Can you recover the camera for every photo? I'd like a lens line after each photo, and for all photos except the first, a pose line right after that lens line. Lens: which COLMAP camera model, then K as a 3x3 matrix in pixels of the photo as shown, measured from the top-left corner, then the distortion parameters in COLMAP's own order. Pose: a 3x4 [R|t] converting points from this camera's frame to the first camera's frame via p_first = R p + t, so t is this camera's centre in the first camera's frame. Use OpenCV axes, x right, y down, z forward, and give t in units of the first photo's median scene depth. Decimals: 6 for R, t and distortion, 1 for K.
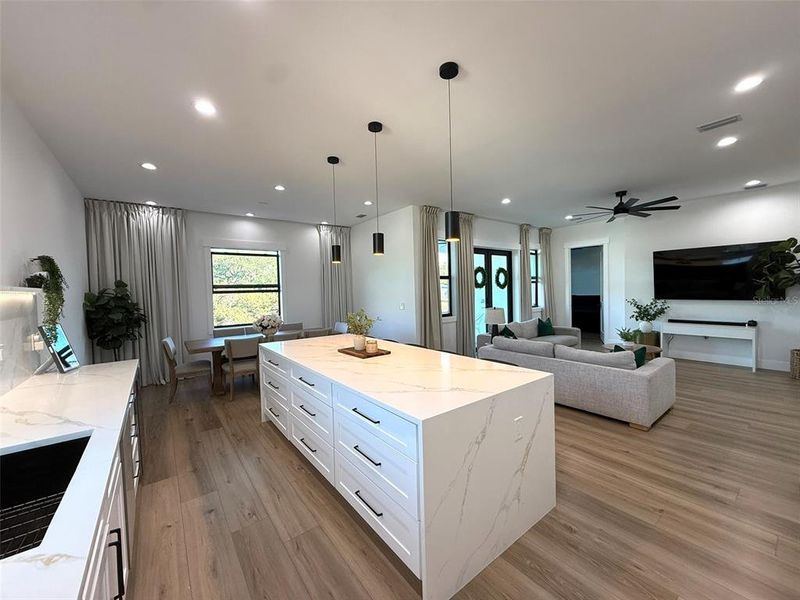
lens RADIAL K [[317.0, 0, 399.4], [0, 317.0, 298.2], [0, 0, 1]] dist [0.003242, 0.000055]
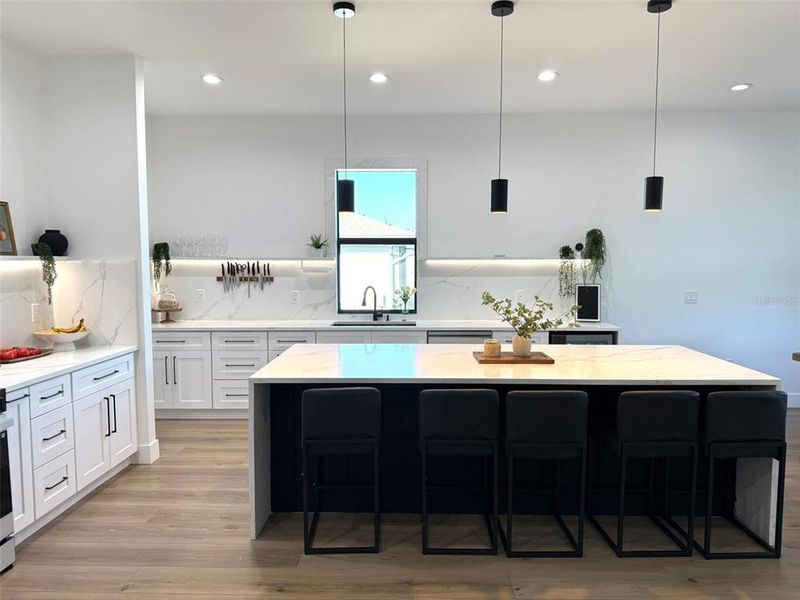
lens RADIAL K [[560.5, 0, 401.5], [0, 560.5, 302.3], [0, 0, 1]] dist [0.079451, -0.098447]
pose [[-0.628217, 0.087586, -0.773093, 0.780050], [-0.004081, 0.993259, 0.115845, -0.070997], [0.778028, 0.075931, -0.623625, 1.277796]]
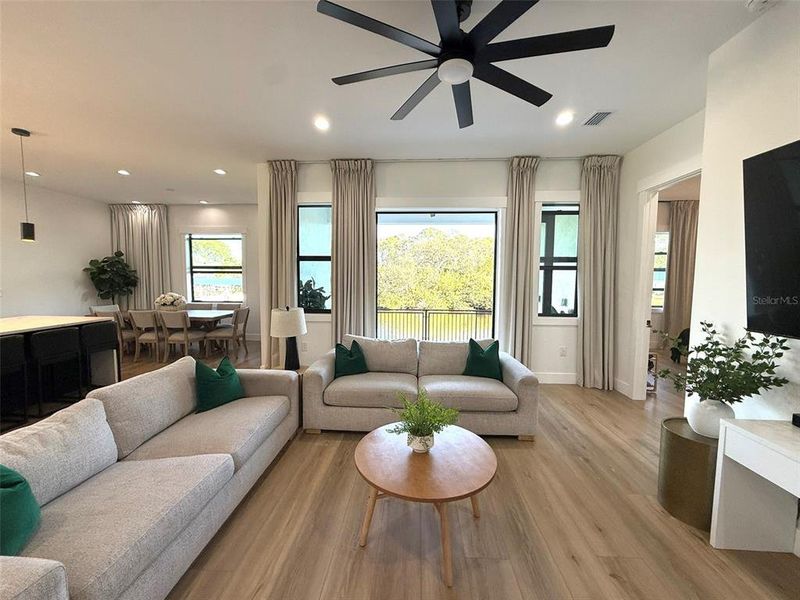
lens RADIAL K [[317.0, 0, 399.4], [0, 317.0, 298.2], [0, 0, 1]] dist [0.003242, 0.000055]
pose [[0.757318, 0.074520, -0.648780, 1.301138], [-0.045117, 0.997065, 0.061860, -0.049104], [0.651486, -0.017577, 0.758457, 1.003352]]
